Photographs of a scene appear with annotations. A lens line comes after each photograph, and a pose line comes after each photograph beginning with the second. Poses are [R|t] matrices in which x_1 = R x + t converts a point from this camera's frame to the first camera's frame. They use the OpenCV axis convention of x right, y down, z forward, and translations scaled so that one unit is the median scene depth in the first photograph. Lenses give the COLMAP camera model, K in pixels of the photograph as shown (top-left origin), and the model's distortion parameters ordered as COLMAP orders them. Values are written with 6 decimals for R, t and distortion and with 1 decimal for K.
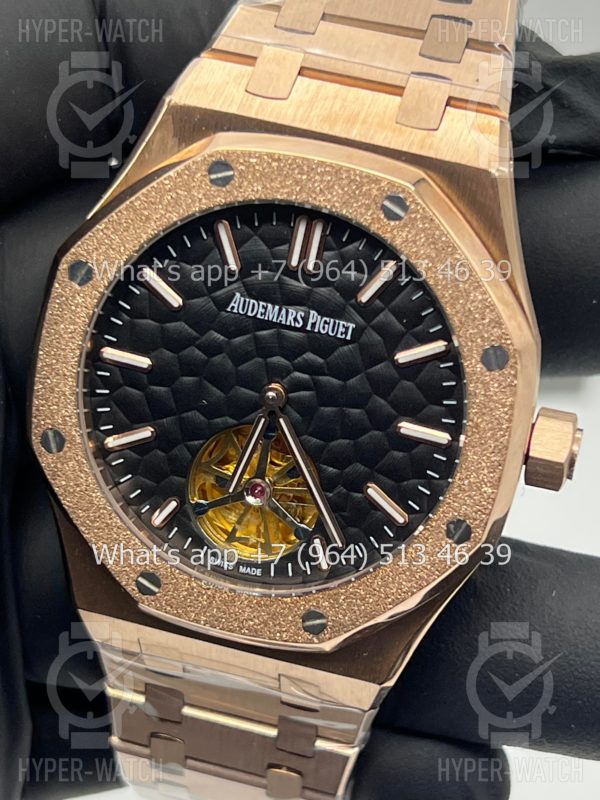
lens RADIAL K [[1934.9, 0, 300.4], [0, 1934.9, 428.1], [0, 0, 1]] dist [0.269782, 0.000000]
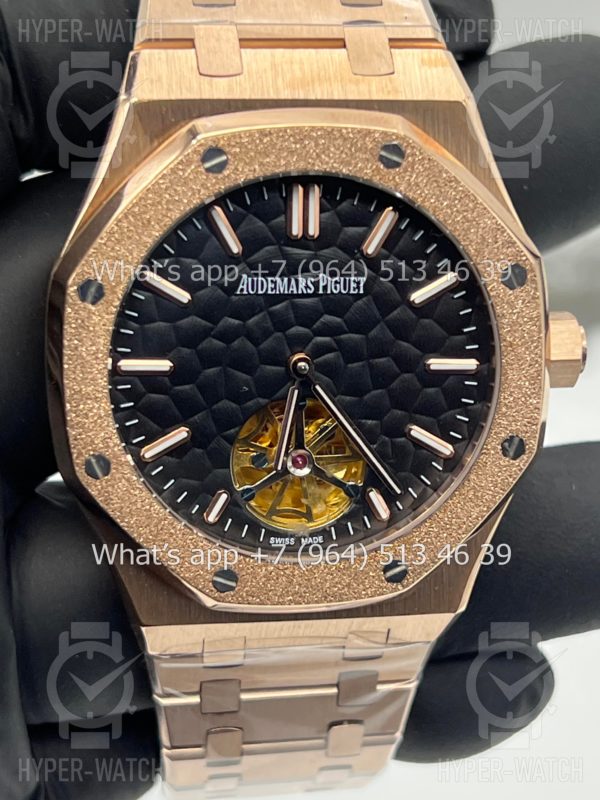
lens RADIAL K [[1934.9, 0, 305.3], [0, 1934.9, 398.8], [0, 0, 1]] dist [0.269782, 0.000000]
pose [[0.923852, -0.251356, 0.288648, -0.306377], [0.243888, 0.967808, 0.062177, -0.061989], [-0.294985, 0.012955, 0.955414, 0.040309]]
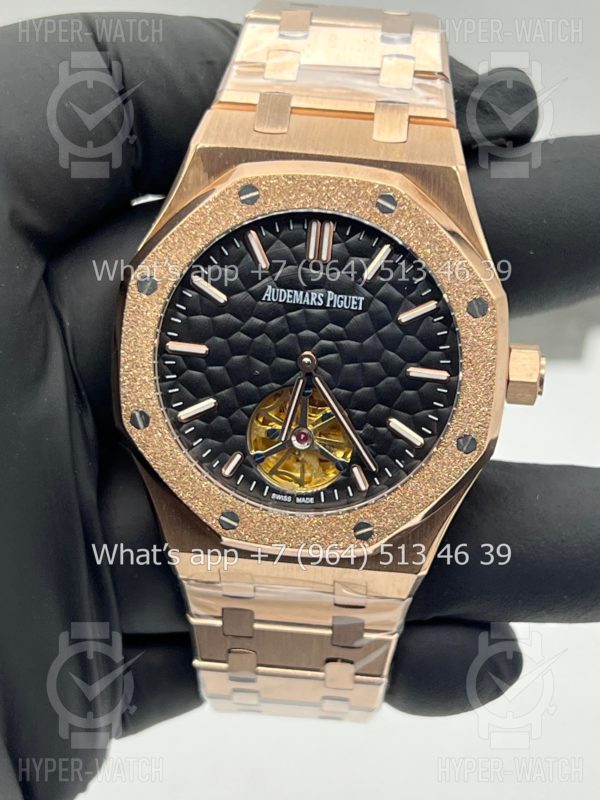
lens RADIAL K [[1934.9, 0, 299.8], [0, 1934.9, 396.8], [0, 0, 1]] dist [0.269782, 0.000000]
pose [[0.985738, -0.132692, 0.103510, -0.155014], [0.136272, 0.990268, -0.028278, 0.042428], [-0.098750, 0.041981, 0.994226, -0.275786]]
